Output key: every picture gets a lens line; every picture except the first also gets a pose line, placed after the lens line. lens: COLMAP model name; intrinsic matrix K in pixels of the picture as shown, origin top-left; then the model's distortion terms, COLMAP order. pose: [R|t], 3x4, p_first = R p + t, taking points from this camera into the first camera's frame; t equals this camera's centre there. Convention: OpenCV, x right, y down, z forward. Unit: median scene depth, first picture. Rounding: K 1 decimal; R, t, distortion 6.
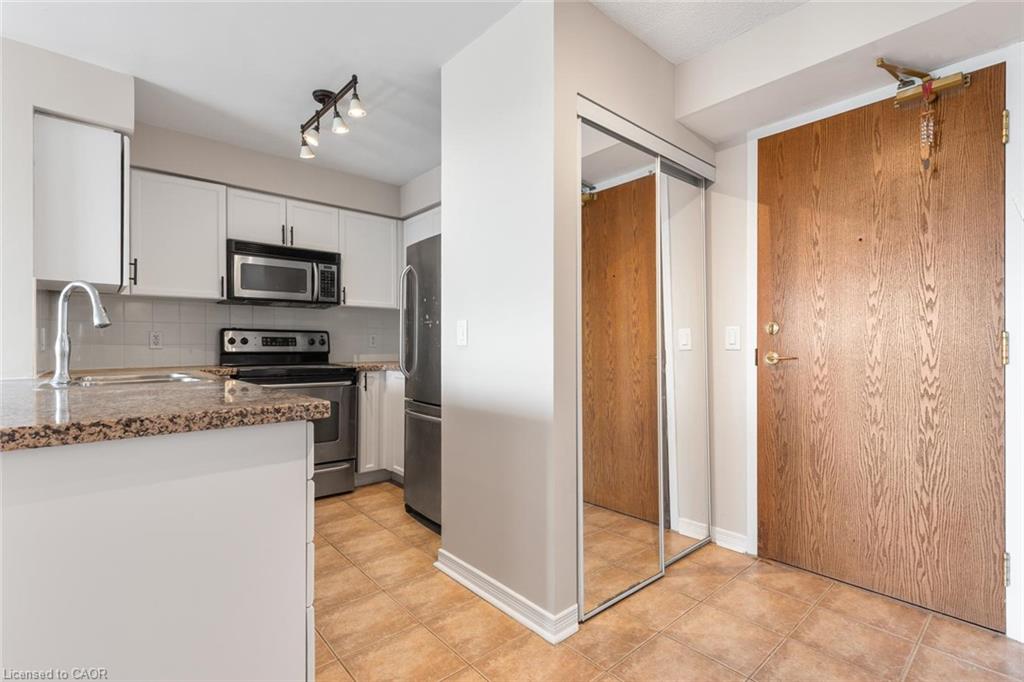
lens RADIAL K [[466.2, 0, 510.4], [0, 466.2, 345.3], [0, 0, 1]] dist [0.010400, -0.002430]
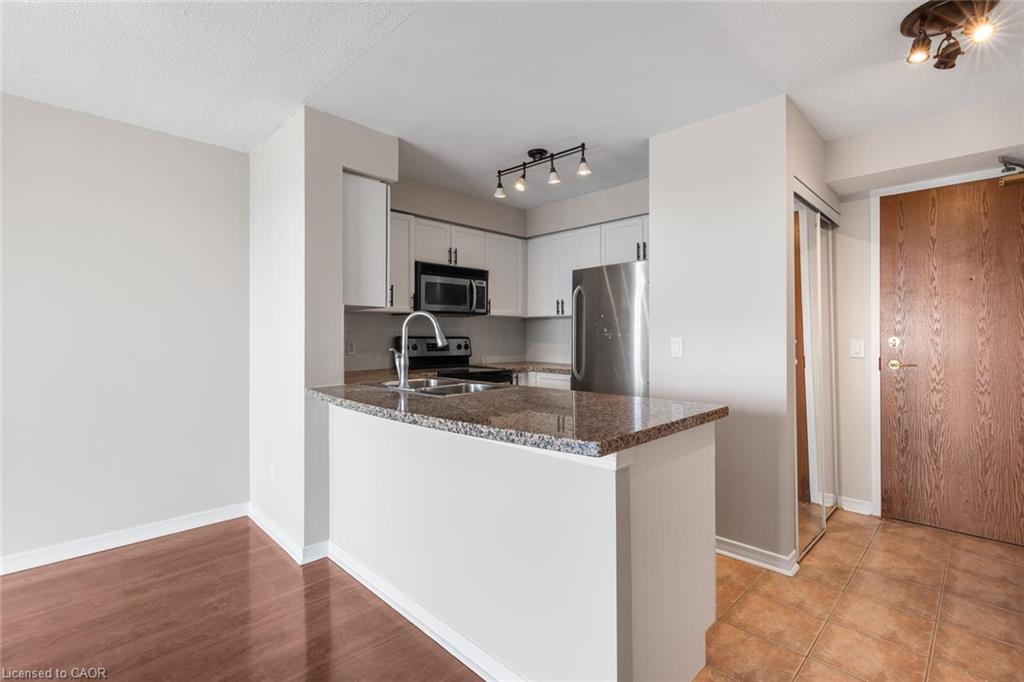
lens RADIAL K [[466.2, 0, 509.4], [0, 466.2, 334.5], [0, 0, 1]] dist [0.010400, -0.002430]
pose [[0.997936, -0.000239, 0.064217, -0.598451], [0.000424, 0.999996, -0.002862, -0.054351], [-0.064216, 0.002883, 0.997932, -0.240742]]
